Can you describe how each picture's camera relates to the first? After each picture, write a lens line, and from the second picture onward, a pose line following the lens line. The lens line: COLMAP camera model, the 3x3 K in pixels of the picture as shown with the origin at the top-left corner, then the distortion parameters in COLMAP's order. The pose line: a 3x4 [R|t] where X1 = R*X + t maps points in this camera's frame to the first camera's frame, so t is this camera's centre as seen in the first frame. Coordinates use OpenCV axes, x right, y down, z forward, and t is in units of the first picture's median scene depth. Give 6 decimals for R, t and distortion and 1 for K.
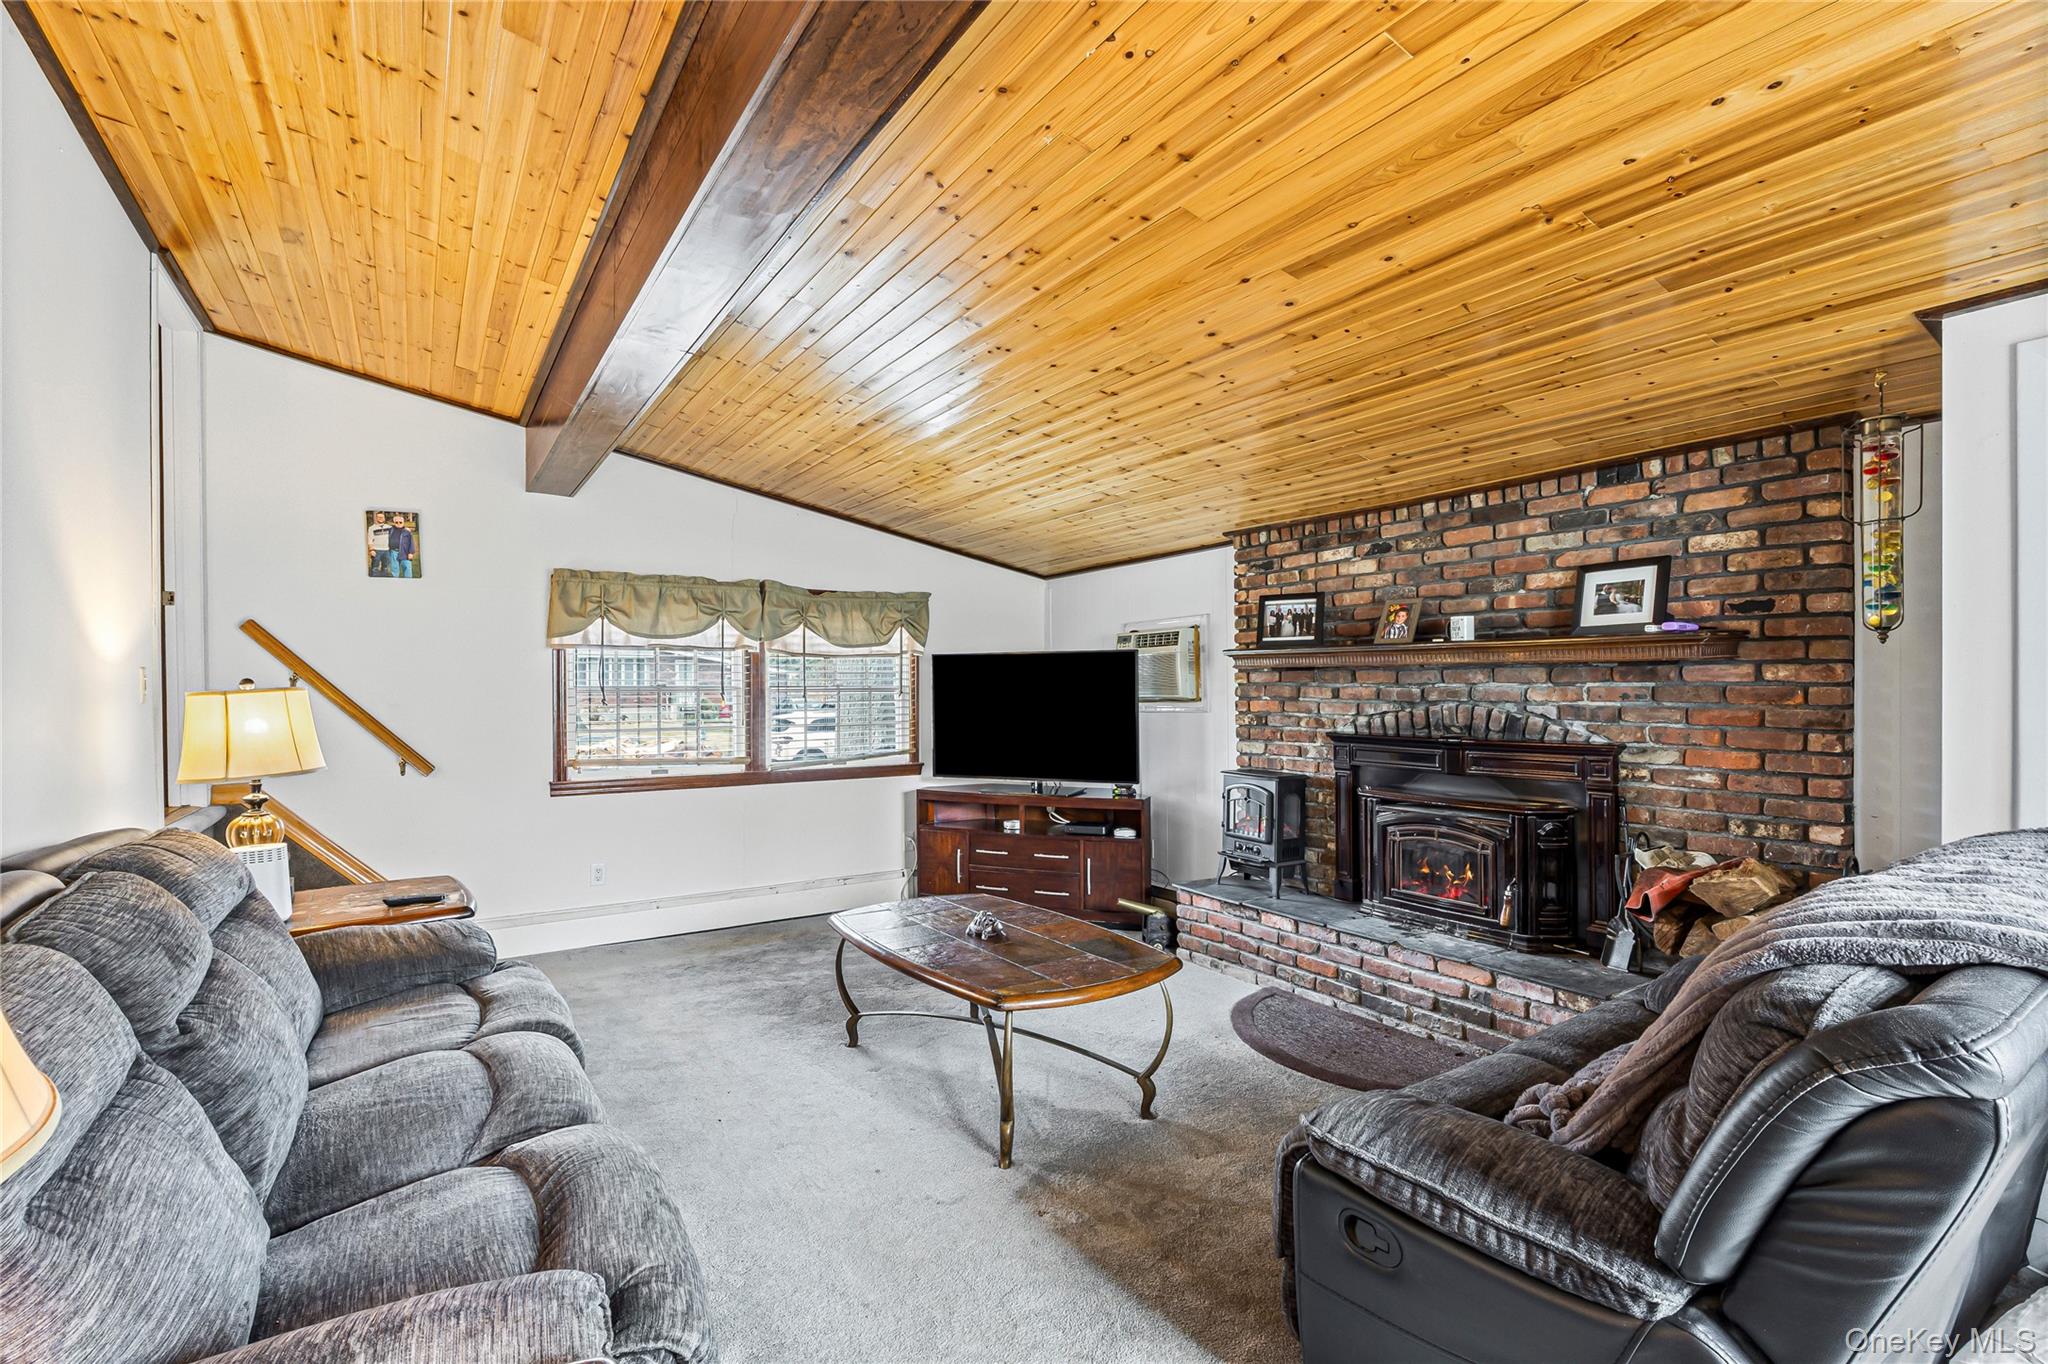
lens RADIAL K [[893.0, 0, 1016.3], [0, 893.0, 693.3], [0, 0, 1]] dist [-0.003823, -0.000289]
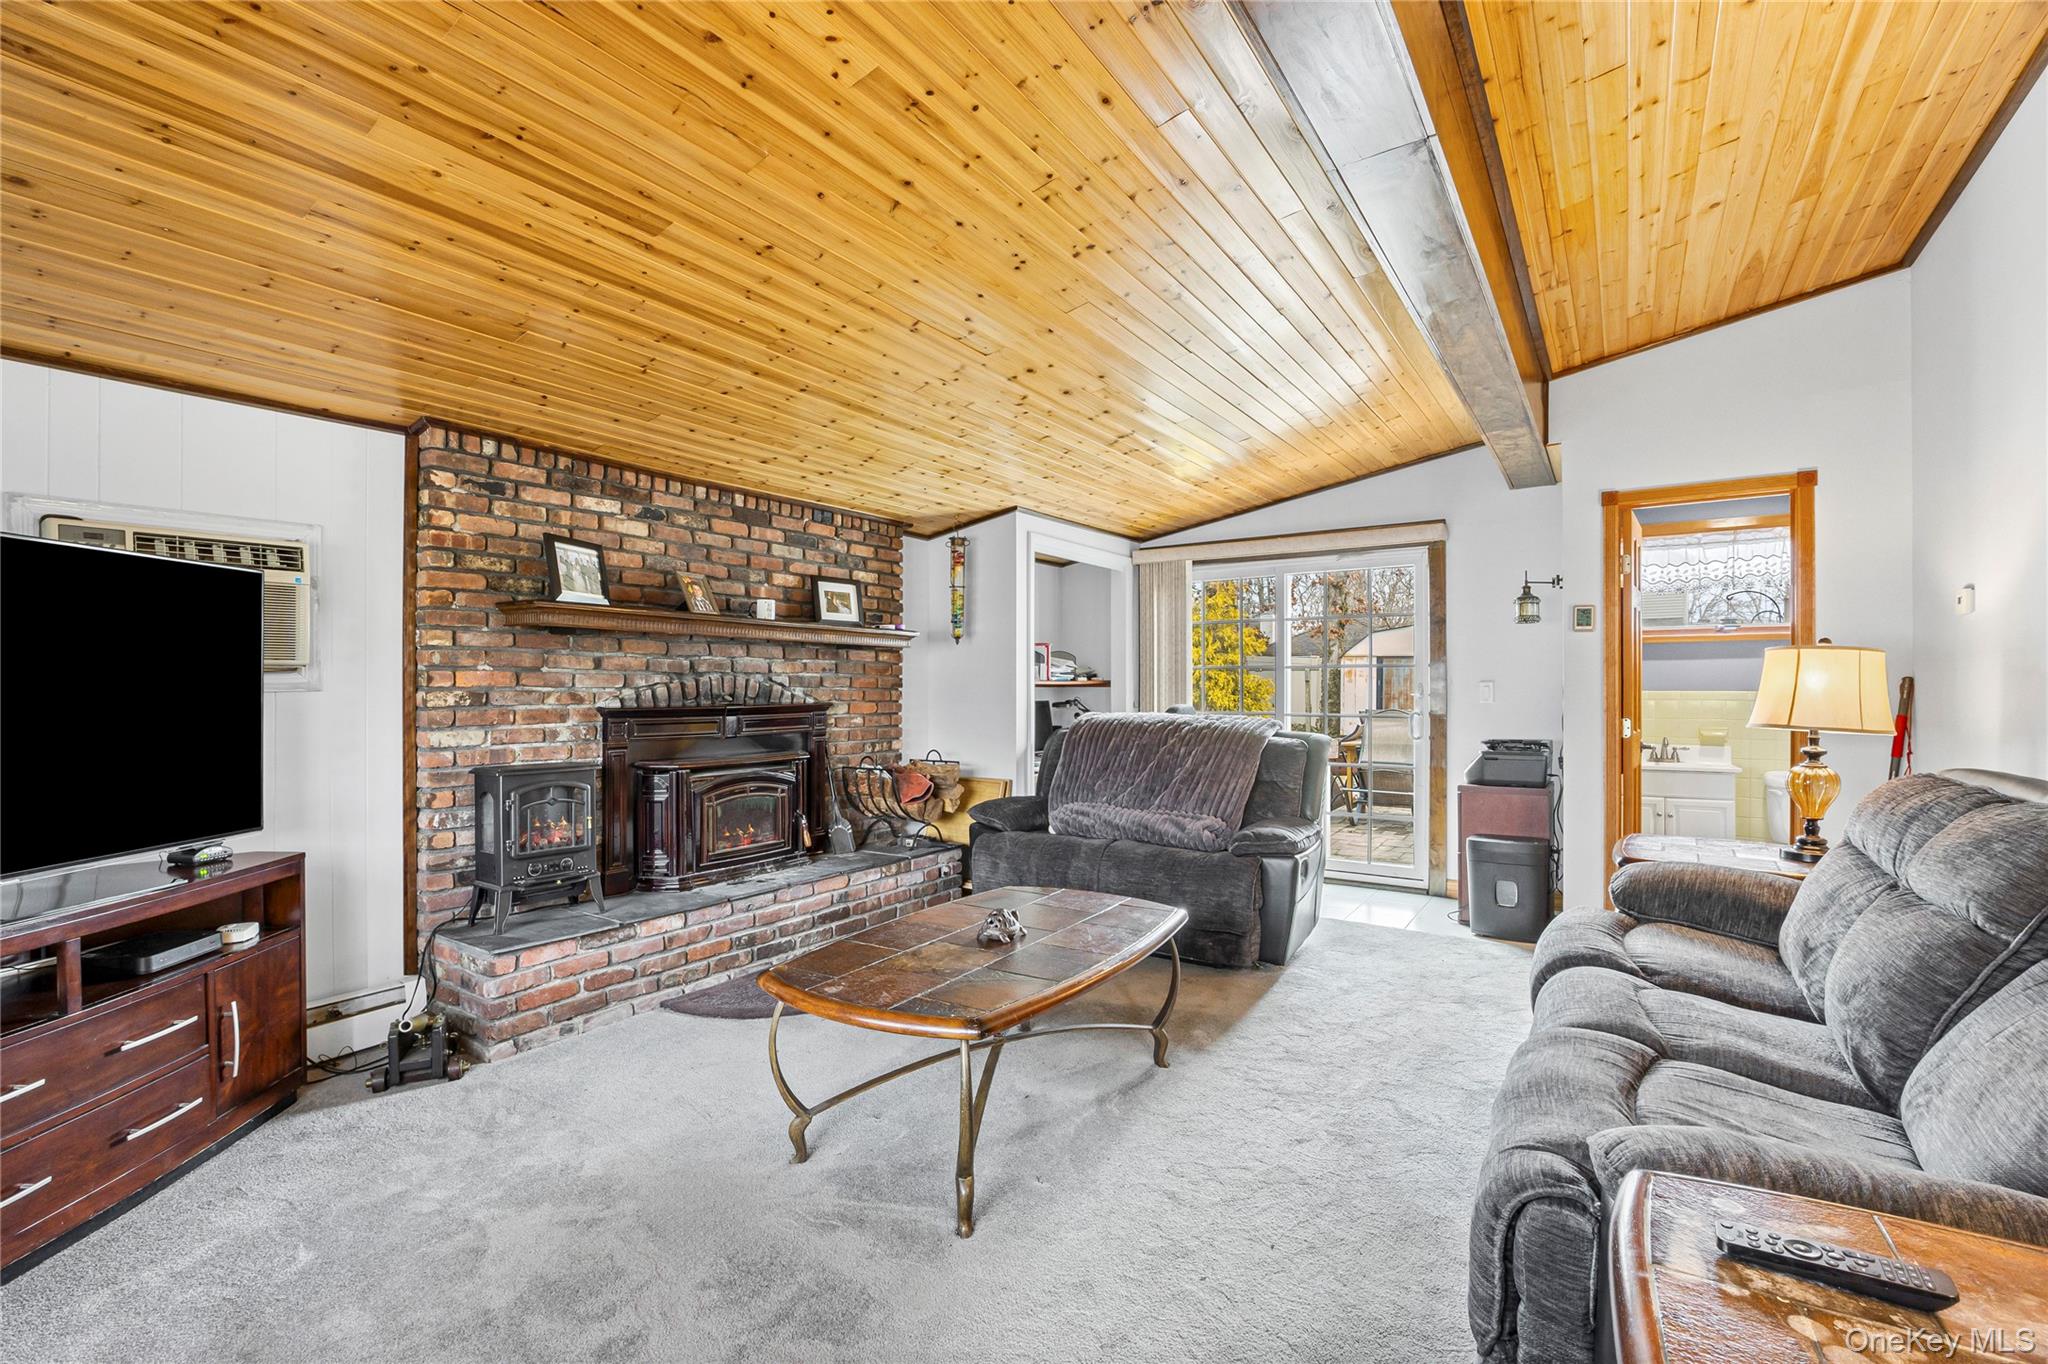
lens RADIAL K [[893.0, 0, 1013.9], [0, 893.0, 685.9], [0, 0, 1]] dist [-0.003823, -0.000289]
pose [[-0.354854, 0.006623, 0.934898, -0.653662], [0.009444, 0.999949, -0.003500, 0.031536], [-0.934874, 0.007587, -0.354899, 1.010753]]
